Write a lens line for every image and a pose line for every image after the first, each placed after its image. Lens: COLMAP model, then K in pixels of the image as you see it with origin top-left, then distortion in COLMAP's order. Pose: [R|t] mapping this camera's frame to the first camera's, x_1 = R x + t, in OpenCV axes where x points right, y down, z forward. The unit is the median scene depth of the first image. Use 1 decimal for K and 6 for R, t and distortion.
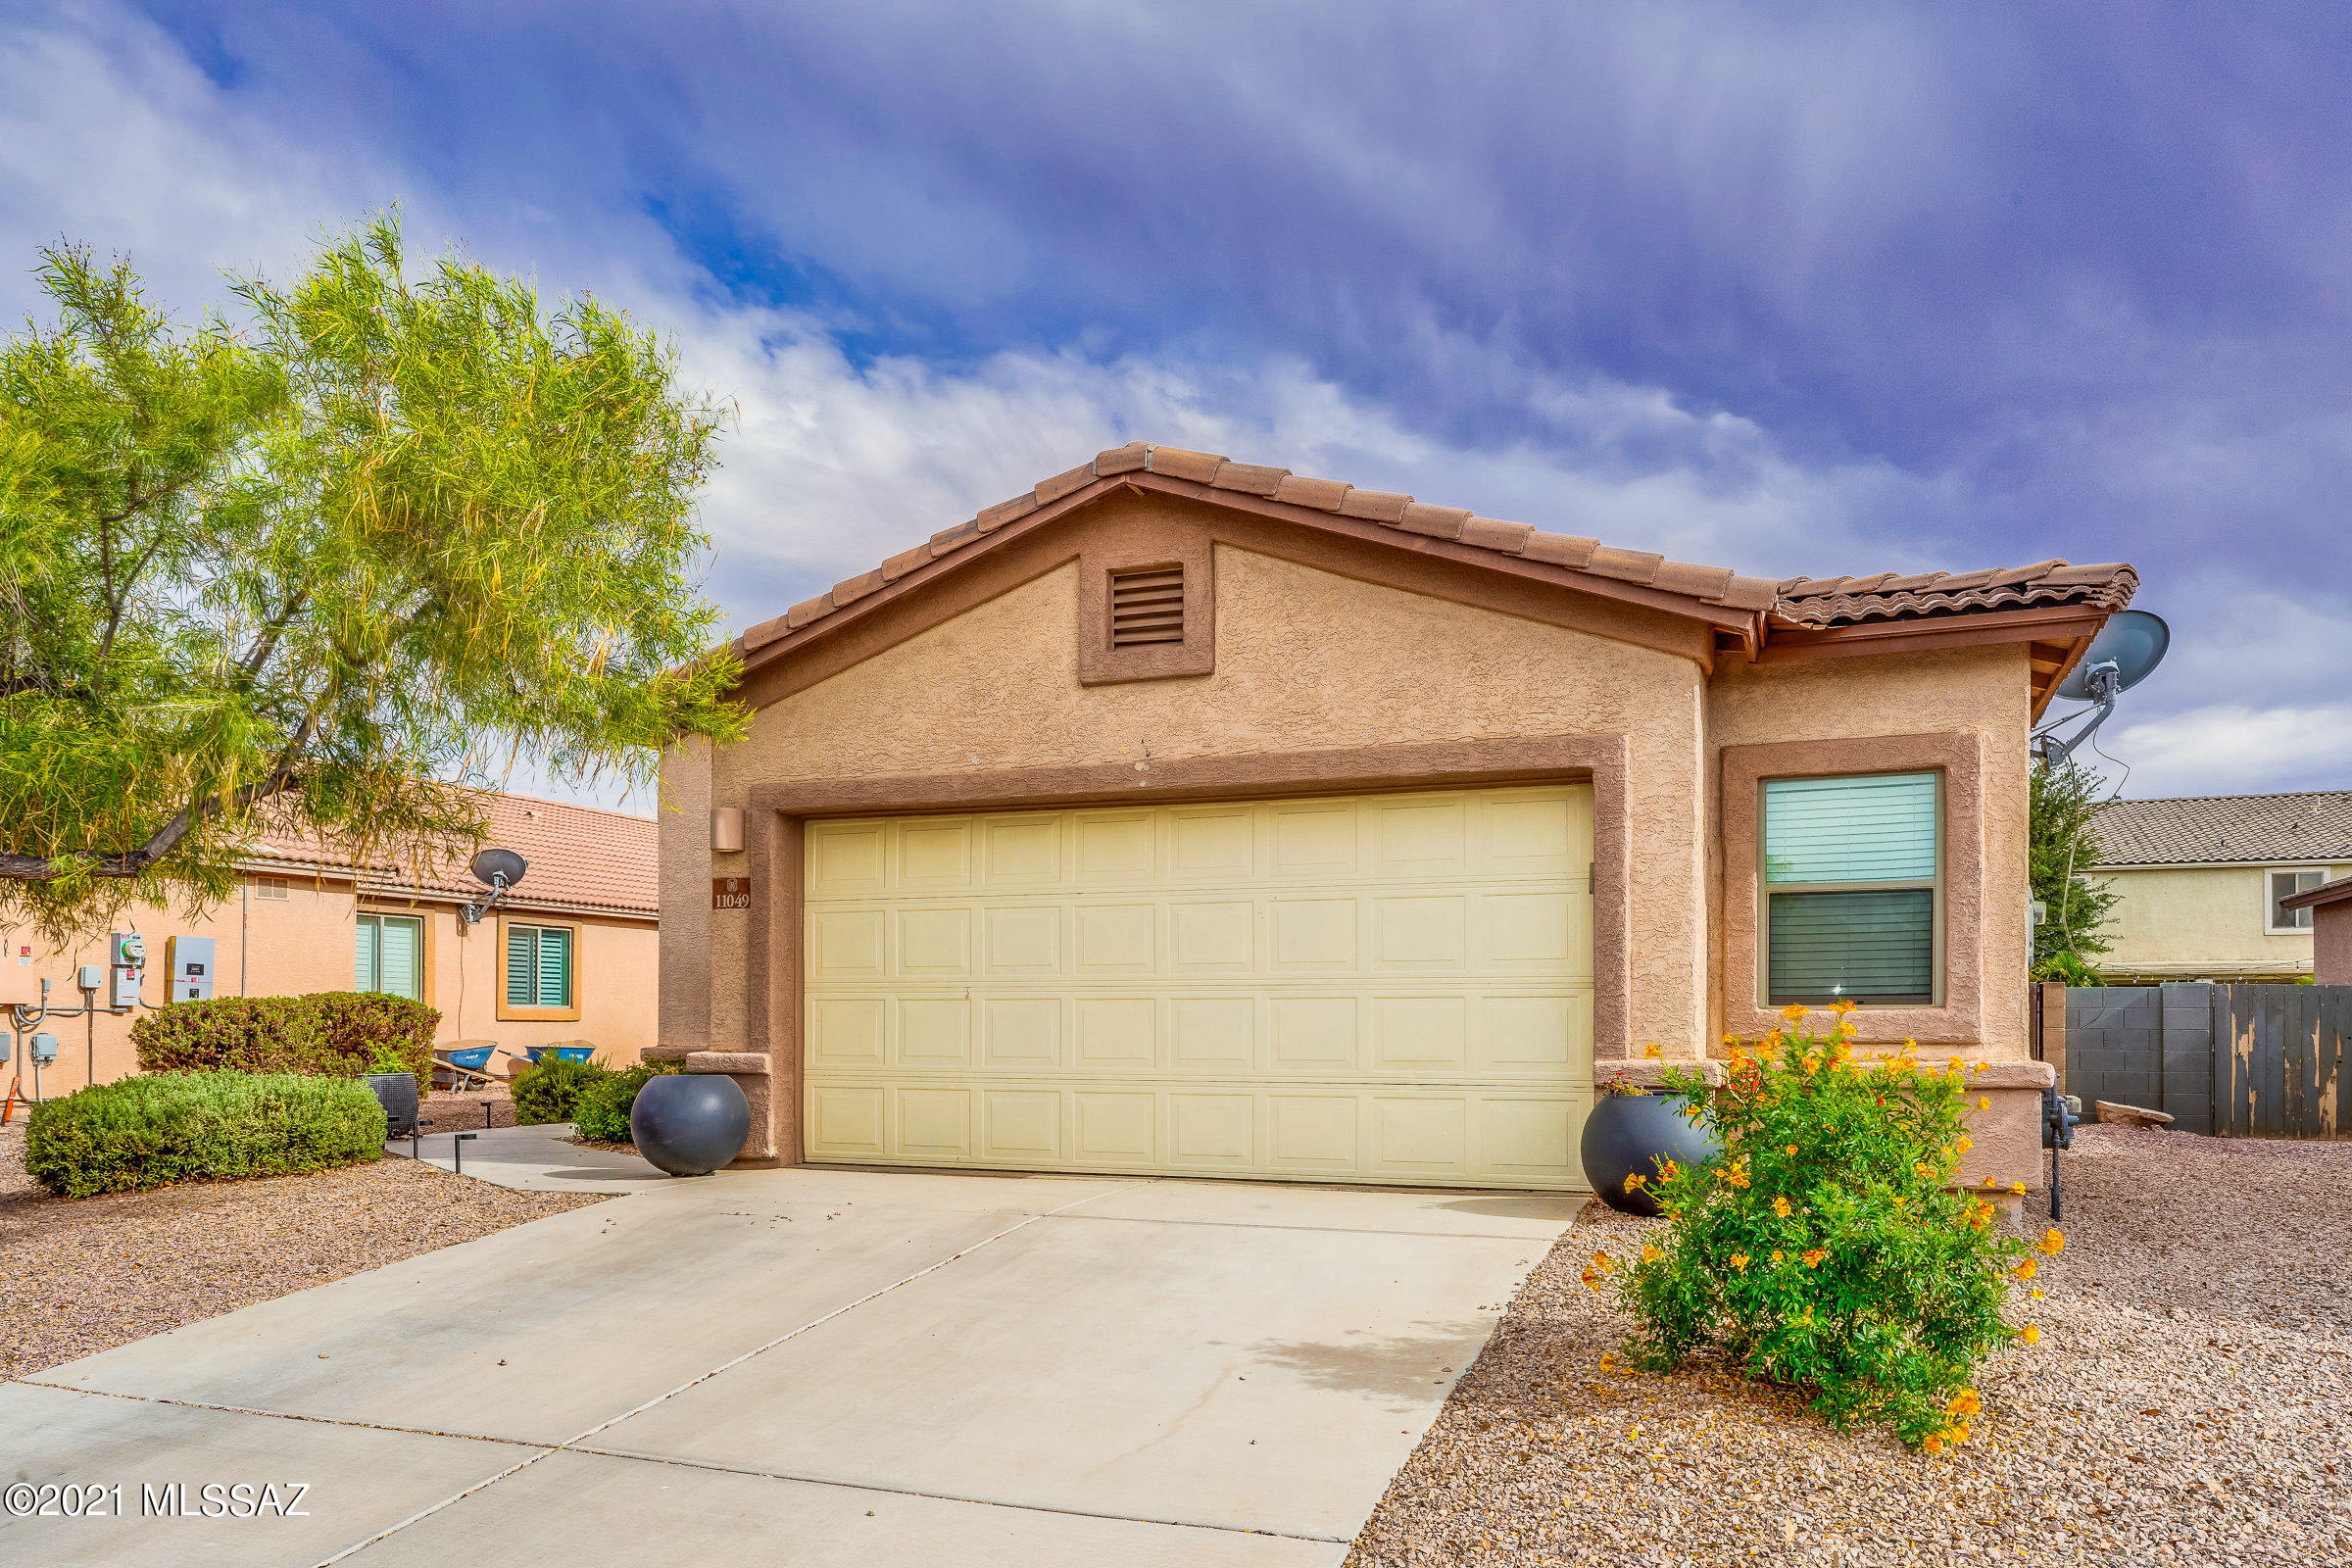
lens RADIAL K [[1583.9, 0, 1183.1], [0, 1583.9, 998.3], [0, 0, 1]] dist [-0.001238, -0.000087]
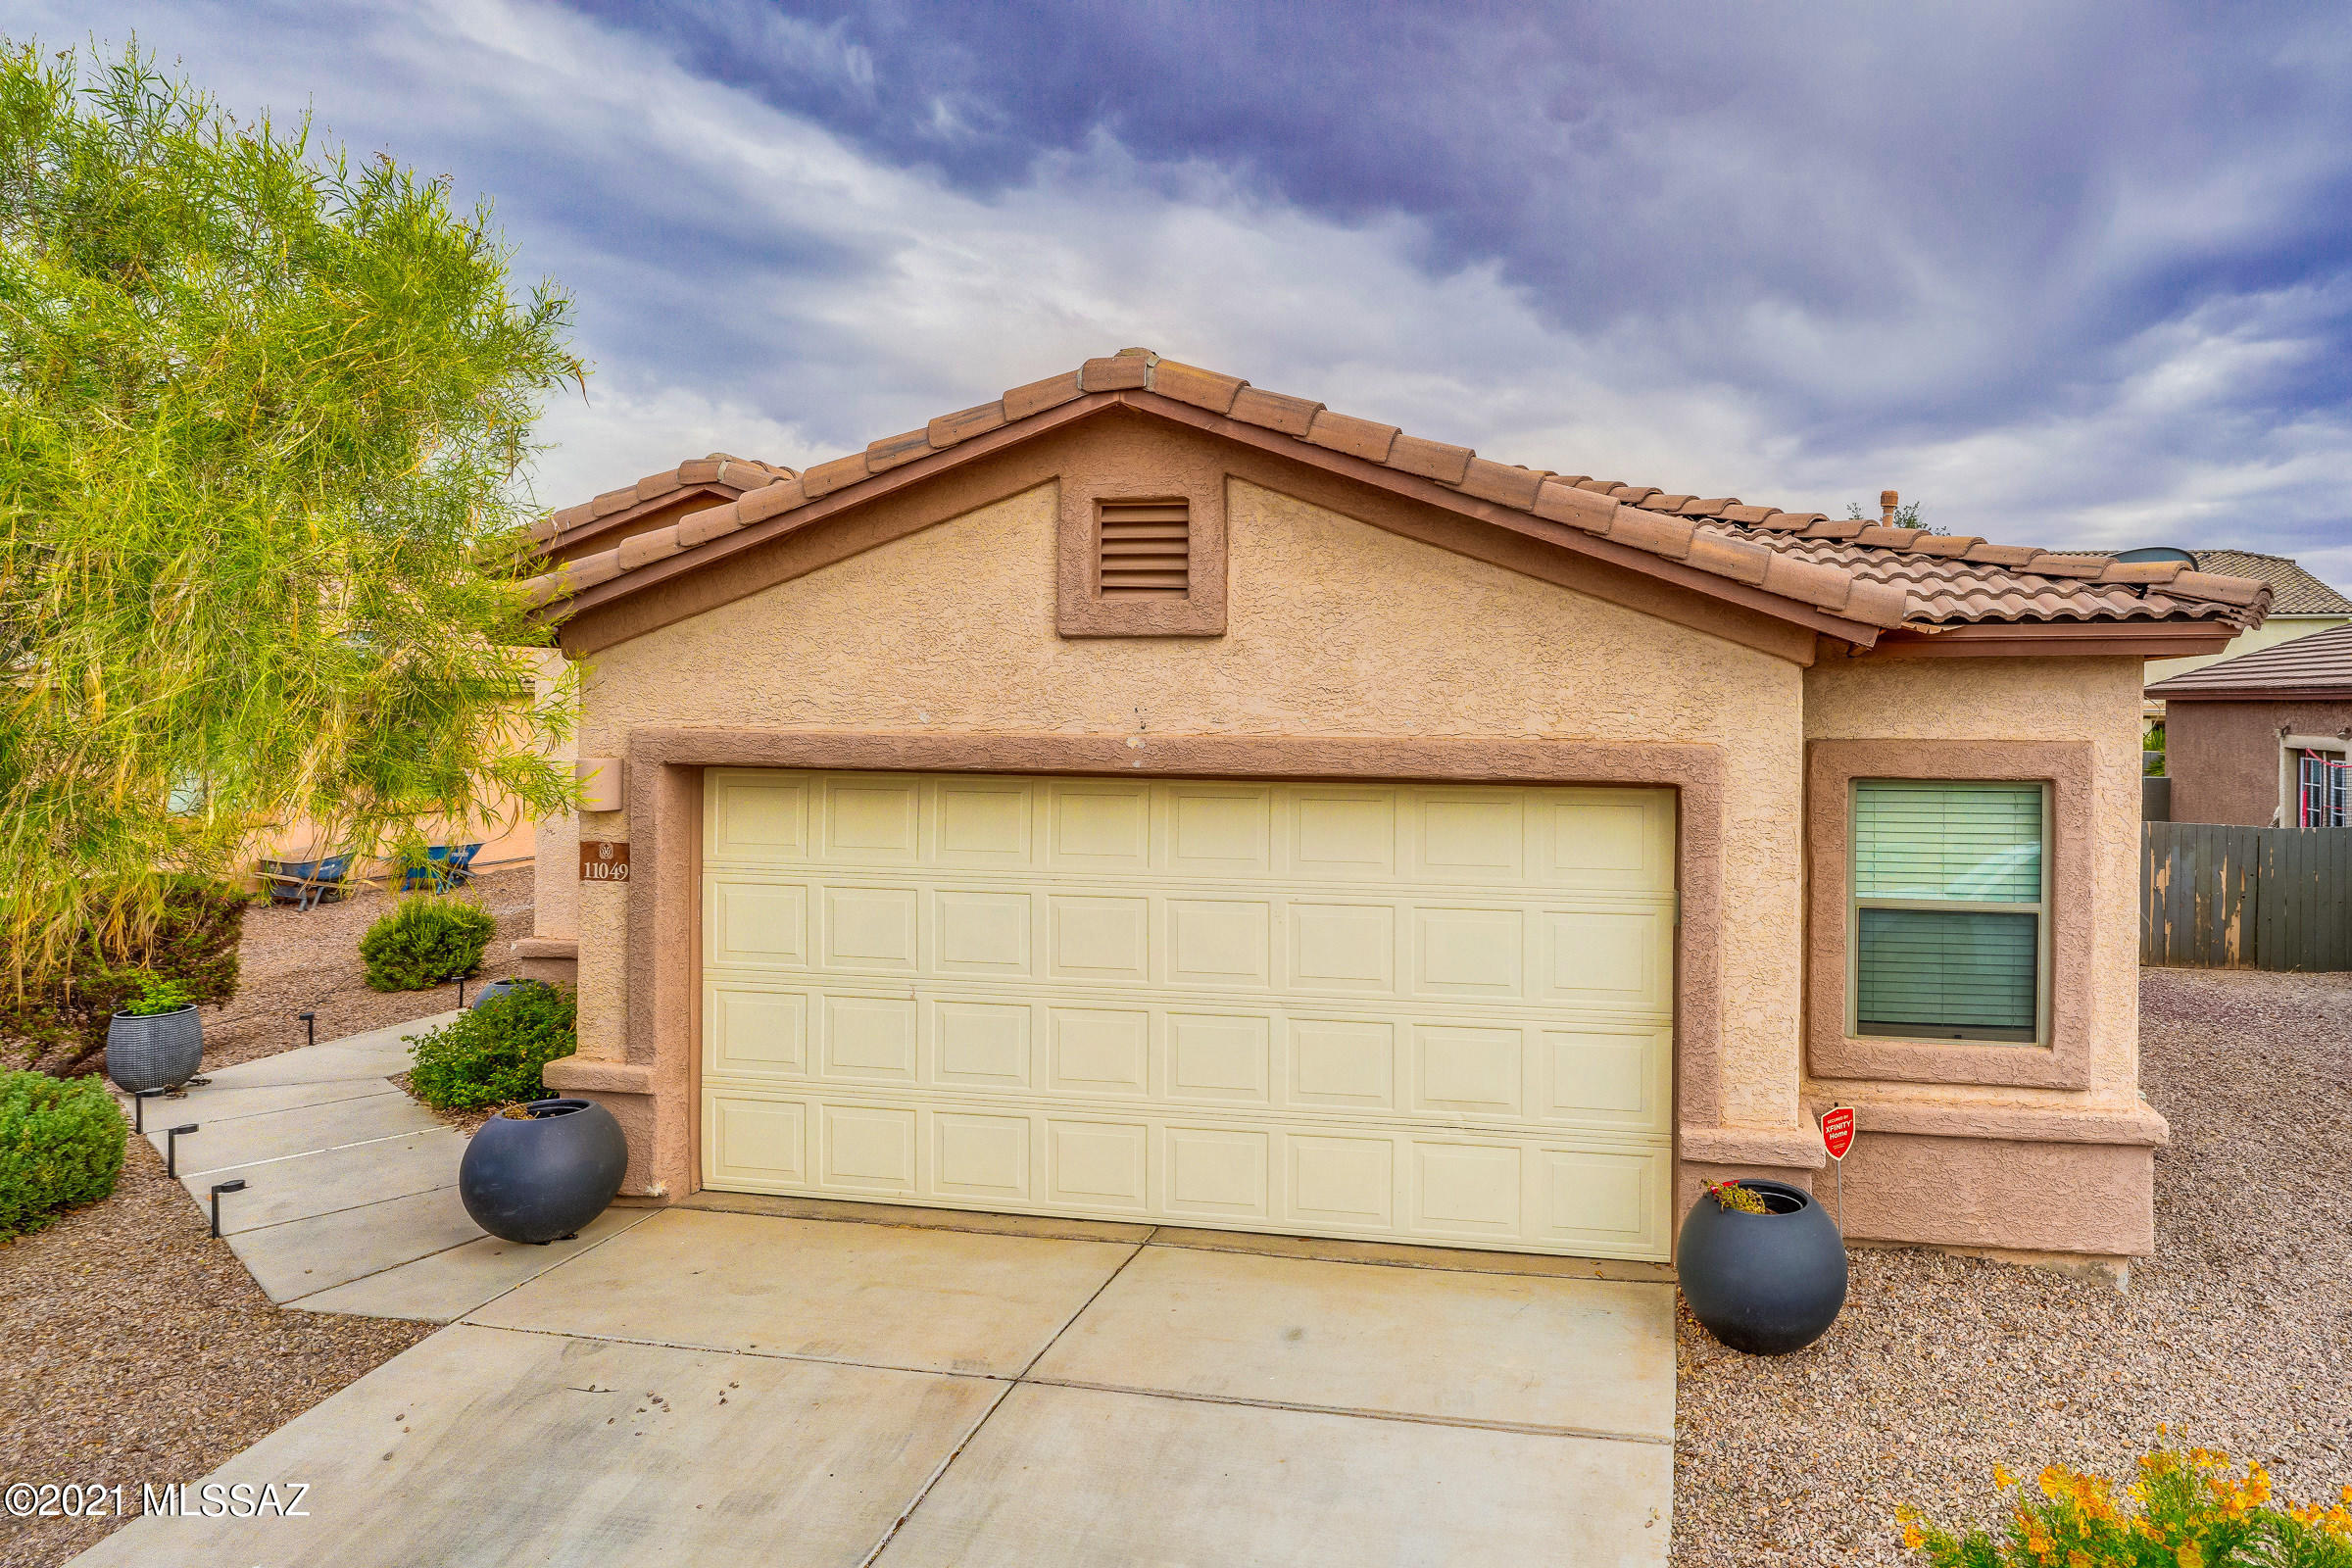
lens RADIAL K [[1486.8, 0, 1396.9], [0, 1486.8, 717.4], [0, 0, 1]] dist [-0.001524, 0.001005]
pose [[0.983641, 0.005745, 0.180050, -0.032880], [-0.007623, 0.999924, 0.009740, -0.174634], [-0.179980, -0.010953, 0.983609, 0.226006]]
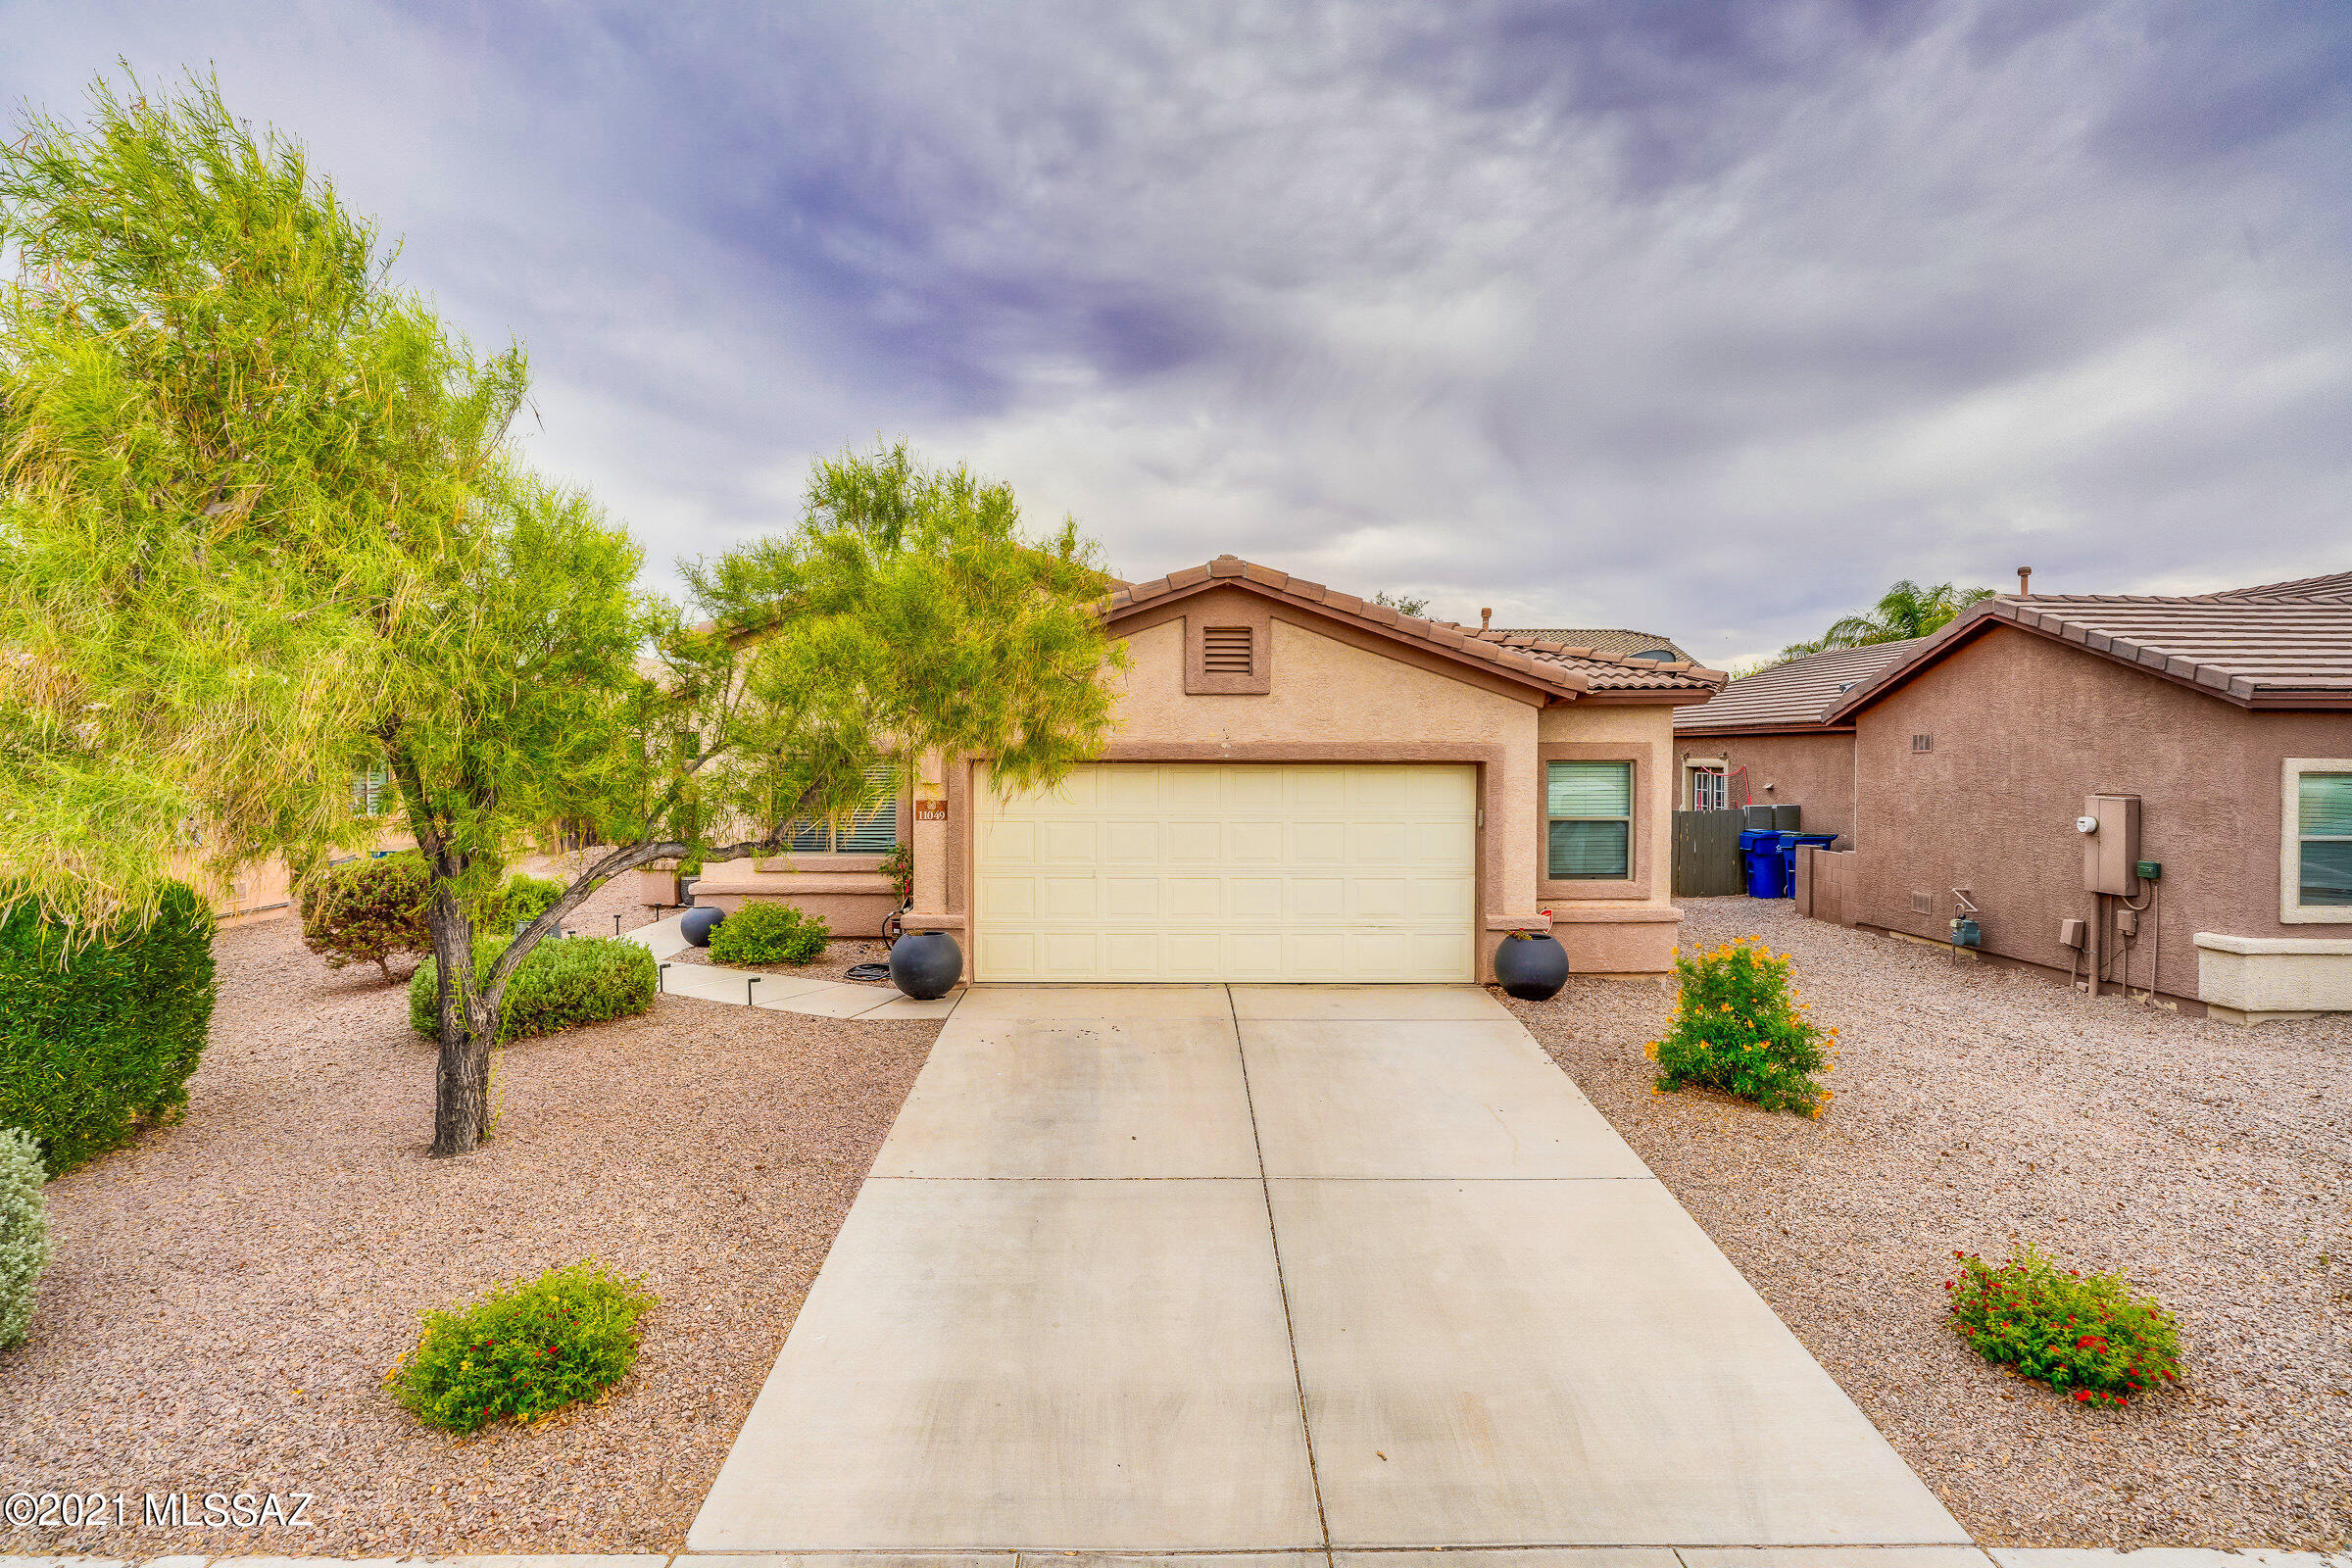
lens RADIAL K [[1260.6, 0, 1176.0], [0, 1260.6, 784.0], [0, 0, 1]] dist [-0.001900, -0.000186]
pose [[0.937108, -0.006538, 0.348979, -0.570283], [-0.002943, 0.999641, 0.026629, -0.146401], [-0.349027, -0.025981, 0.936752, -0.260443]]
